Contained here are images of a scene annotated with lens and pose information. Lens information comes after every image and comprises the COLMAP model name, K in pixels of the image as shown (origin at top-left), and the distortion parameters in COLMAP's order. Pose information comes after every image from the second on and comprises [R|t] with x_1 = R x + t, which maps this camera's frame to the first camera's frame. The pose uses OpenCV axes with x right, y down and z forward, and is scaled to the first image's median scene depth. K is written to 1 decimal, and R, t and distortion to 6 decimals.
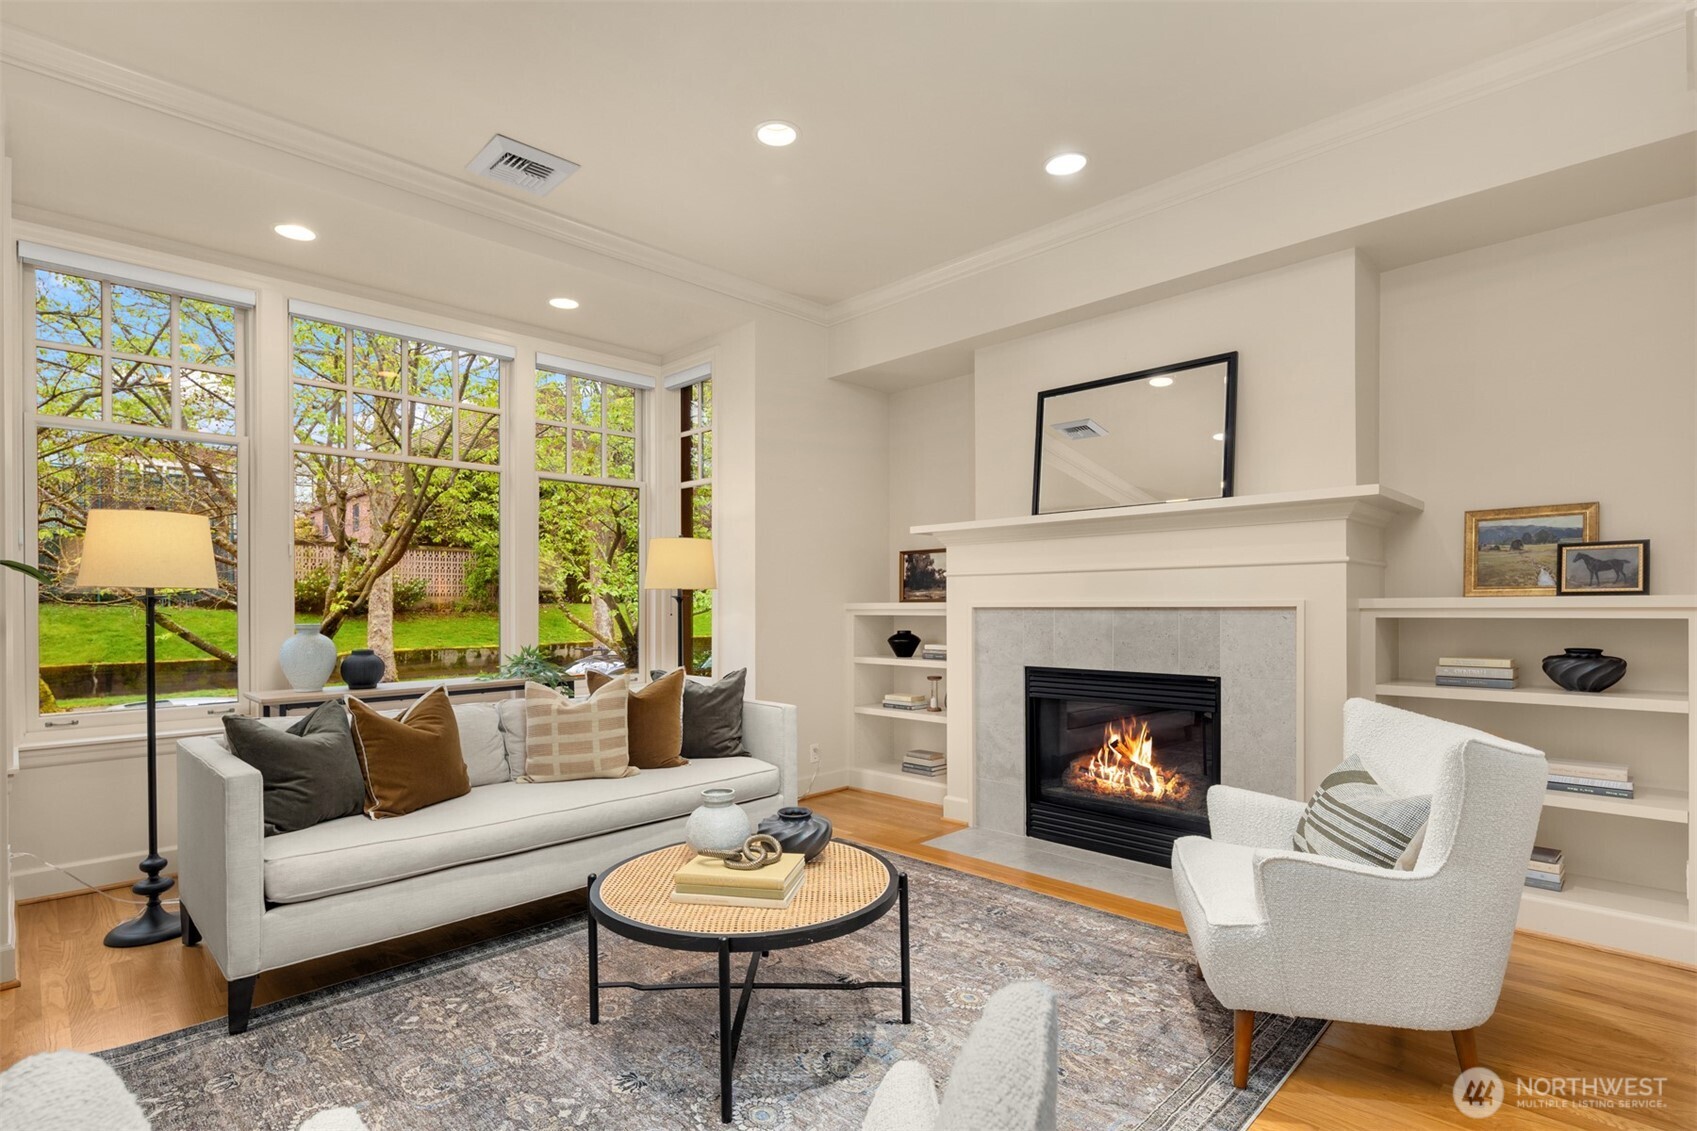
lens RADIAL K [[836.1, 0, 829.0], [0, 836.1, 600.0], [0, 0, 1]] dist [0.006824, -0.005434]
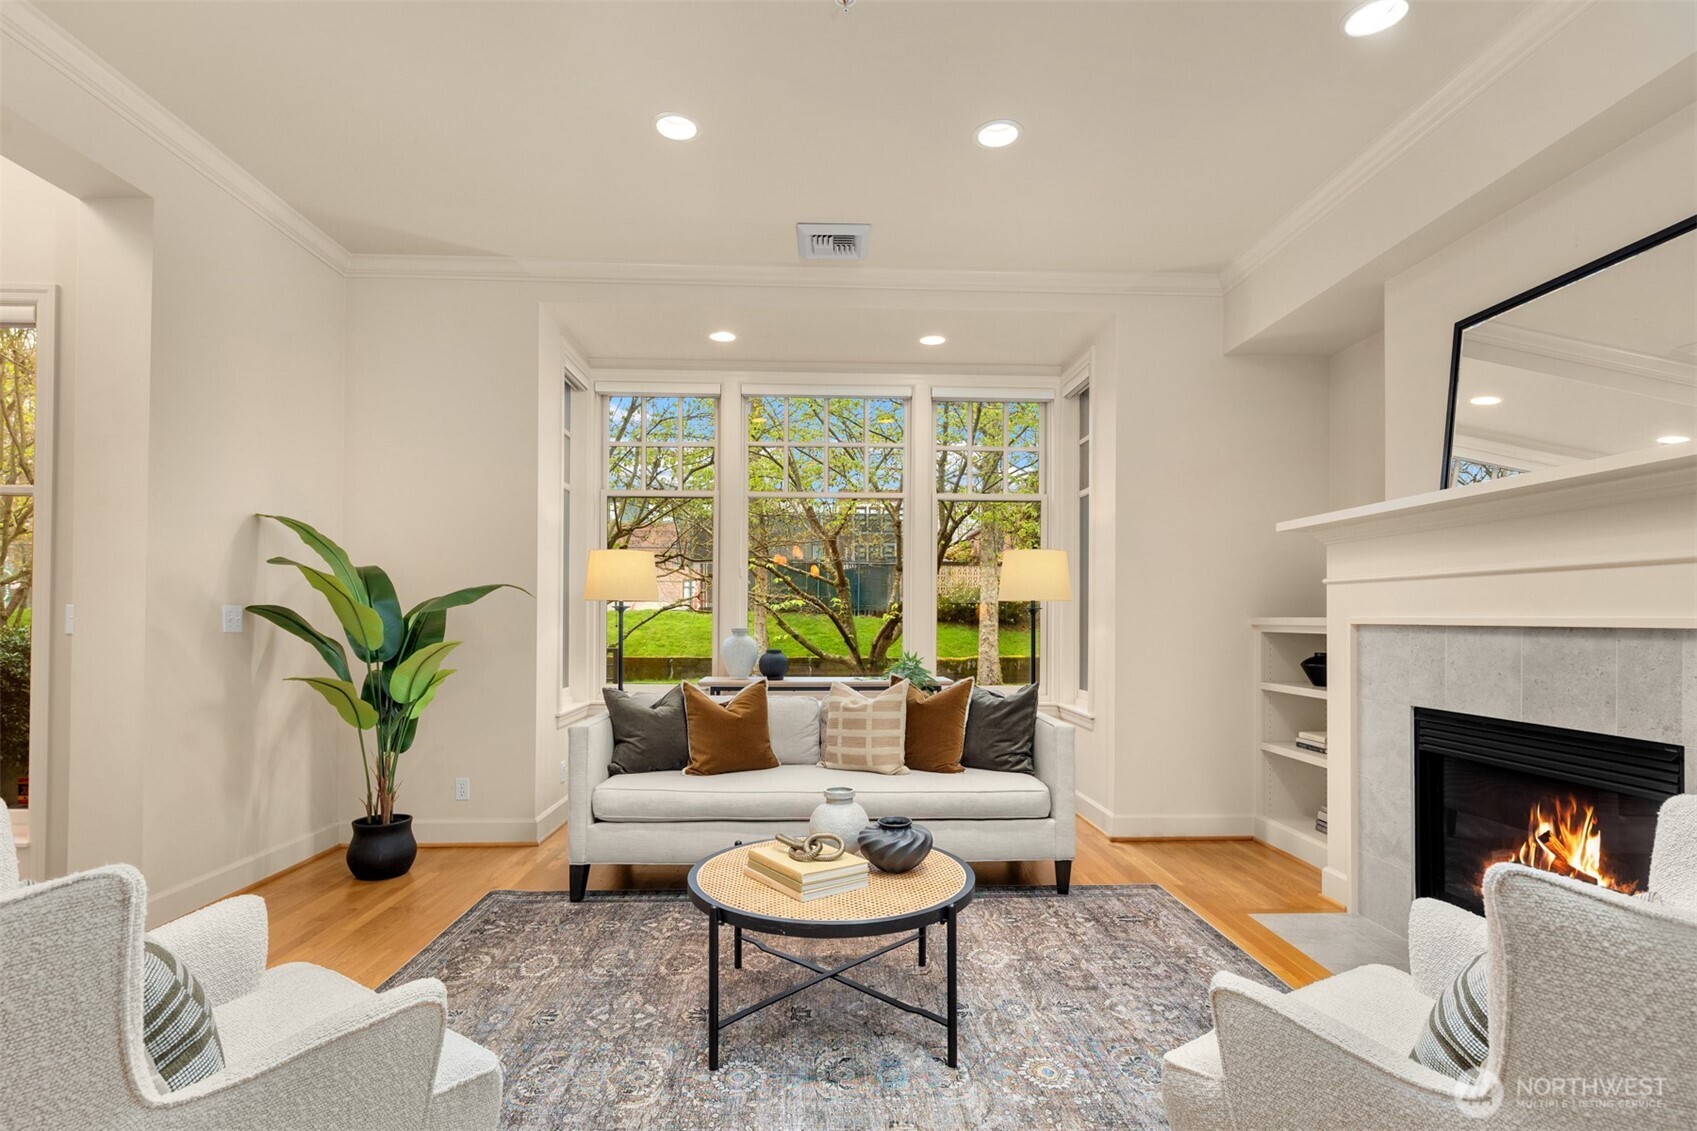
lens RADIAL K [[836.1, 0, 838.3], [0, 836.1, 600.1], [0, 0, 1]] dist [0.006824, -0.005434]
pose [[0.731753, -0.003177, -0.681563, 0.401580], [-0.006986, 0.999902, -0.012161, -0.000357], [0.681534, 0.013660, 0.731658, 0.142581]]
